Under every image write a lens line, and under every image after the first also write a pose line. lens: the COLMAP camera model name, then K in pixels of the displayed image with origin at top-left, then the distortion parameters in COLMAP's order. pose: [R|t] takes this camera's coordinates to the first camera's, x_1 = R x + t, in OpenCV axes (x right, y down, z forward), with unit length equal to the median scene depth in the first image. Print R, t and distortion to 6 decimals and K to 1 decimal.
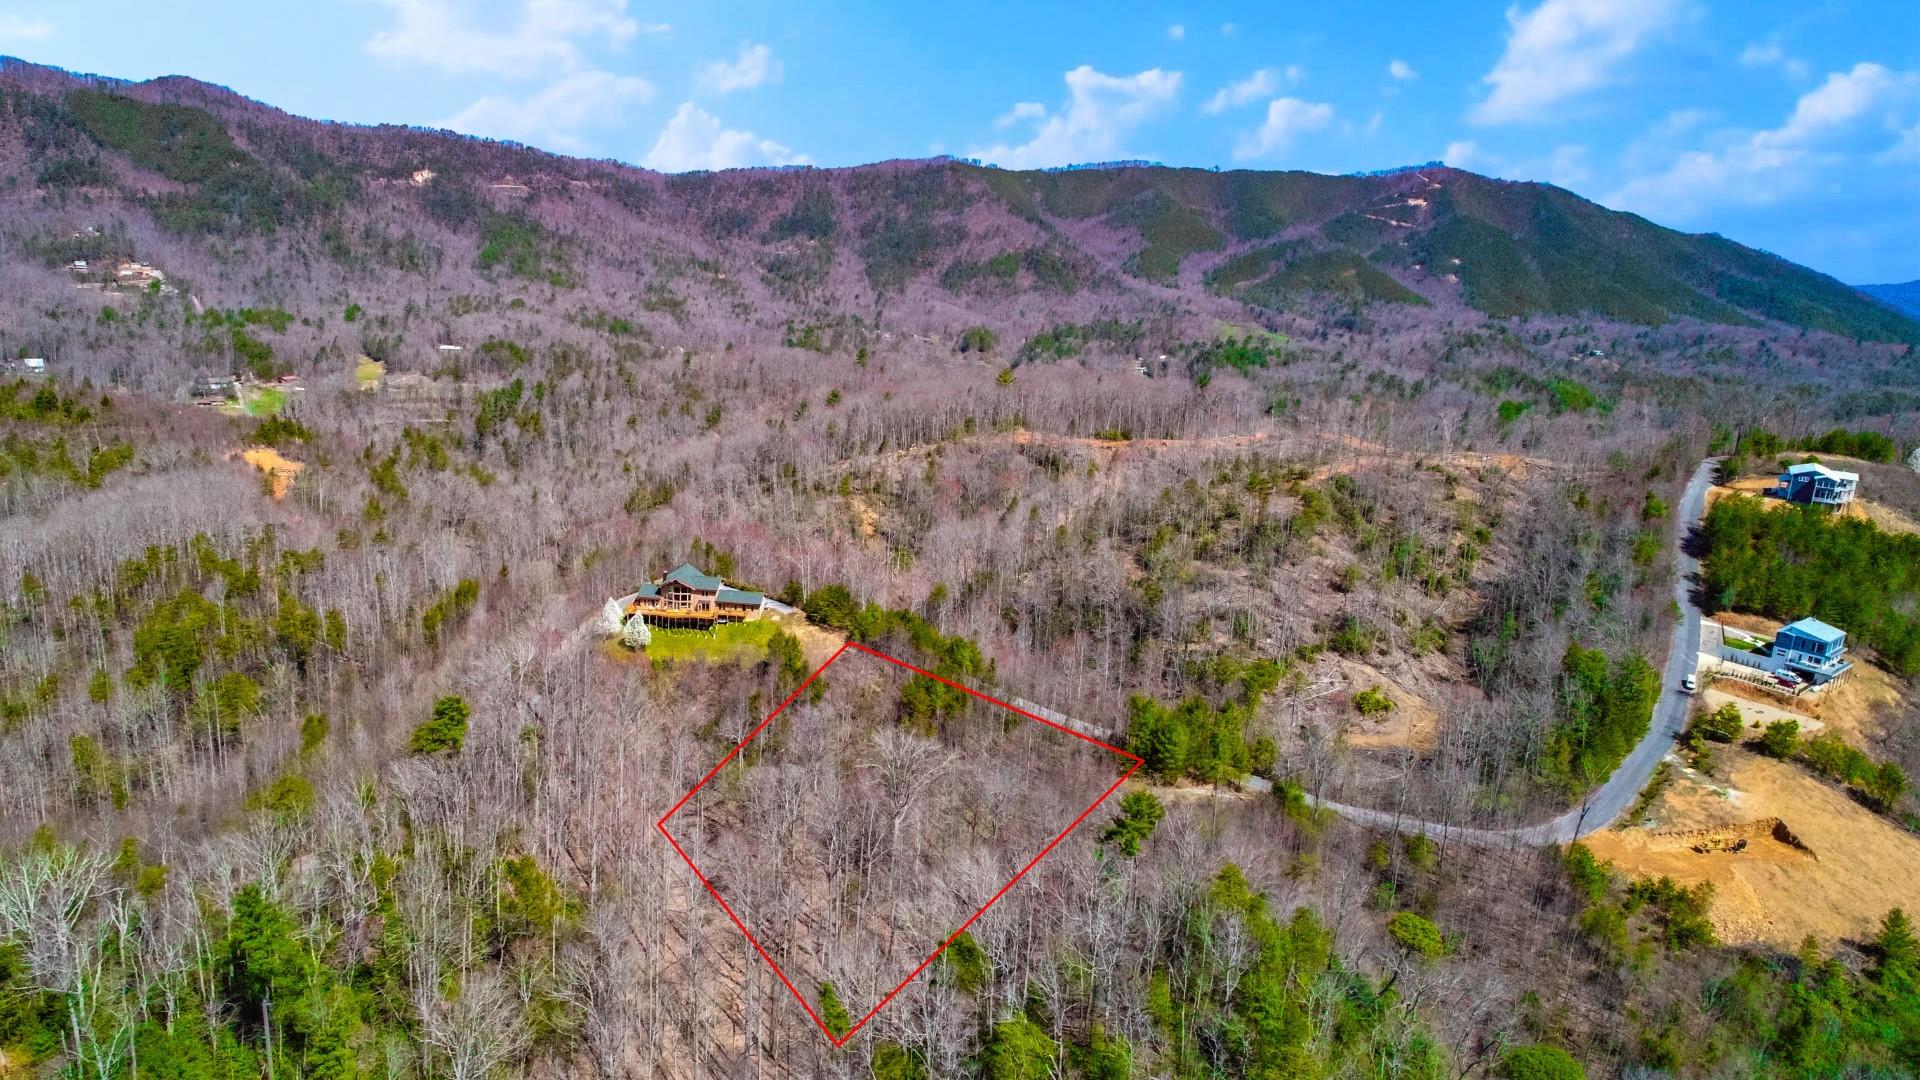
lens RADIAL K [[1423.2, 0, 960.0], [0, 1423.2, 540.0], [0, 0, 1]] dist [-0.000459, -0.007070]
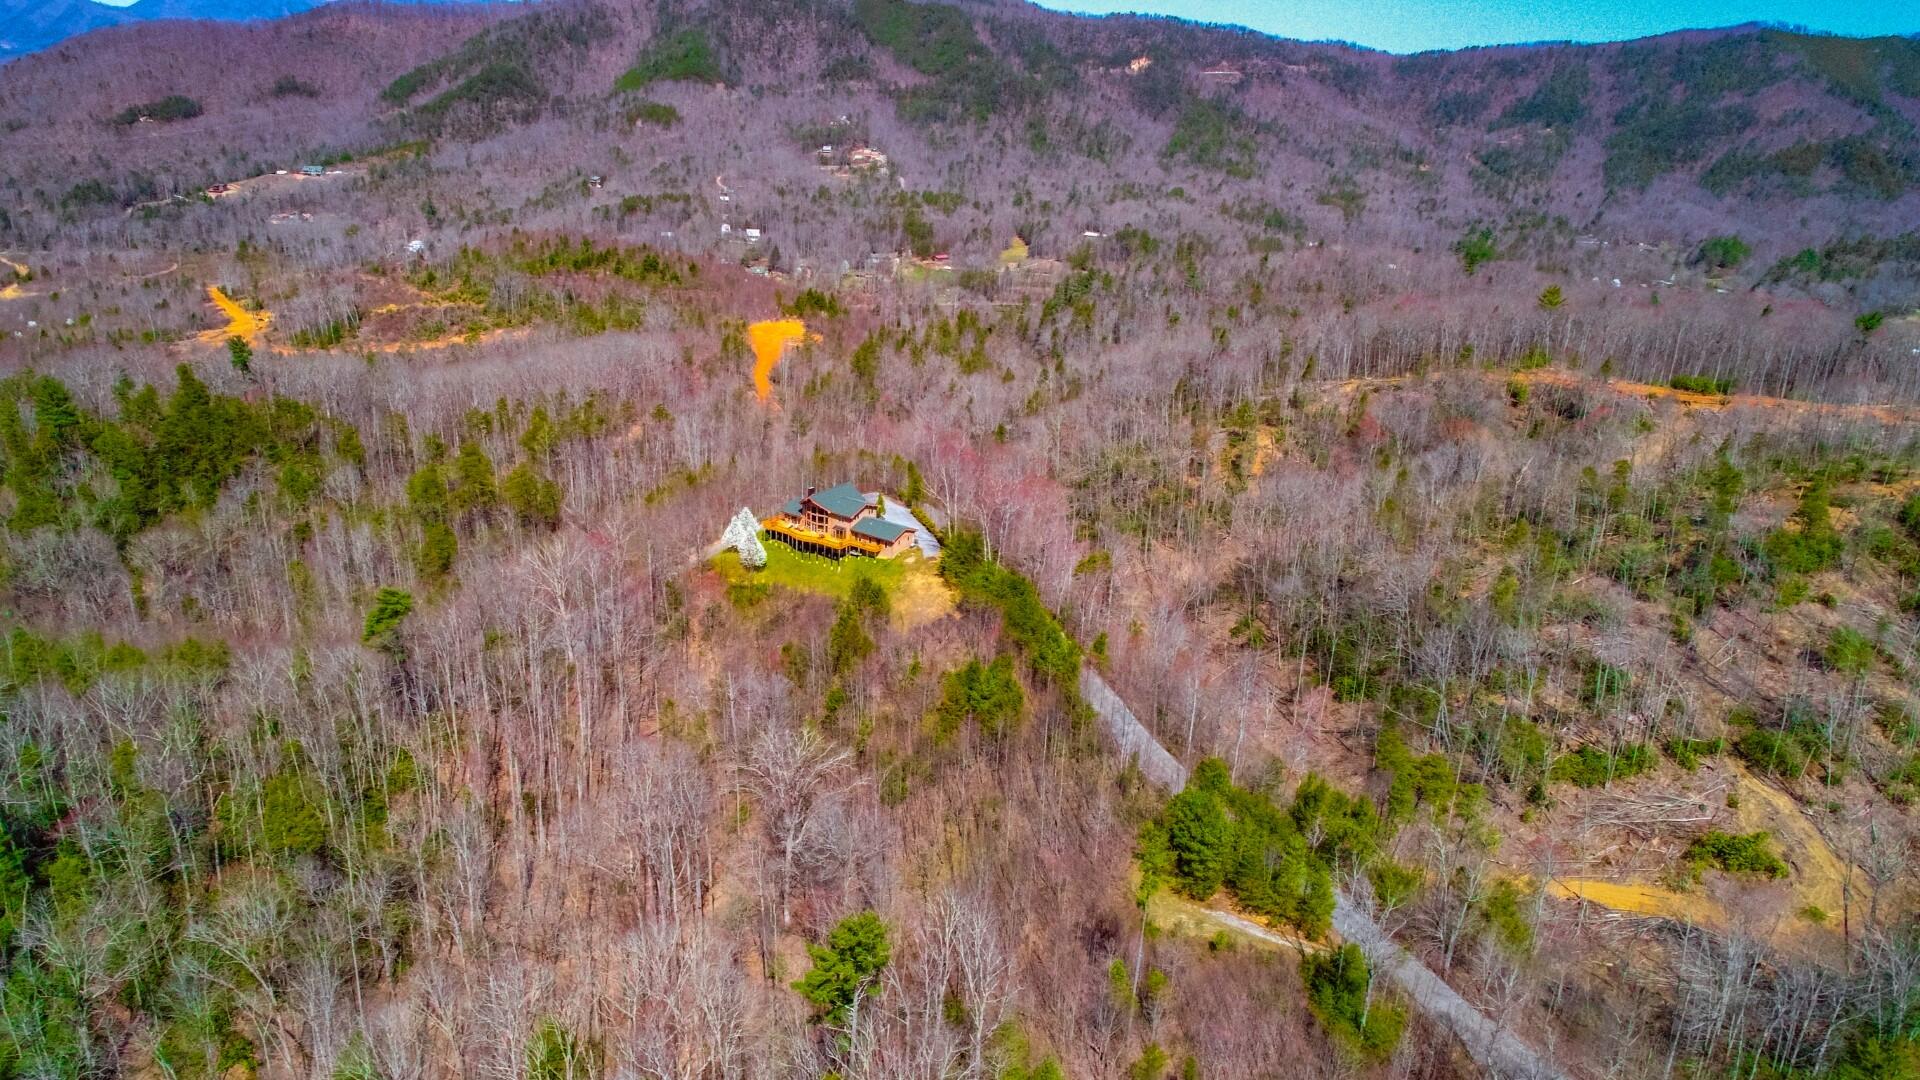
lens RADIAL K [[1369.1, 0, 960.0], [0, 1369.1, 540.0], [0, 0, 1]] dist [-0.002179, -0.001451]
pose [[0.820422, 0.161664, -0.548428, 0.117640], [-0.118196, 0.986429, 0.113960, -0.018448], [0.559408, -0.028674, 0.828396, 0.119284]]
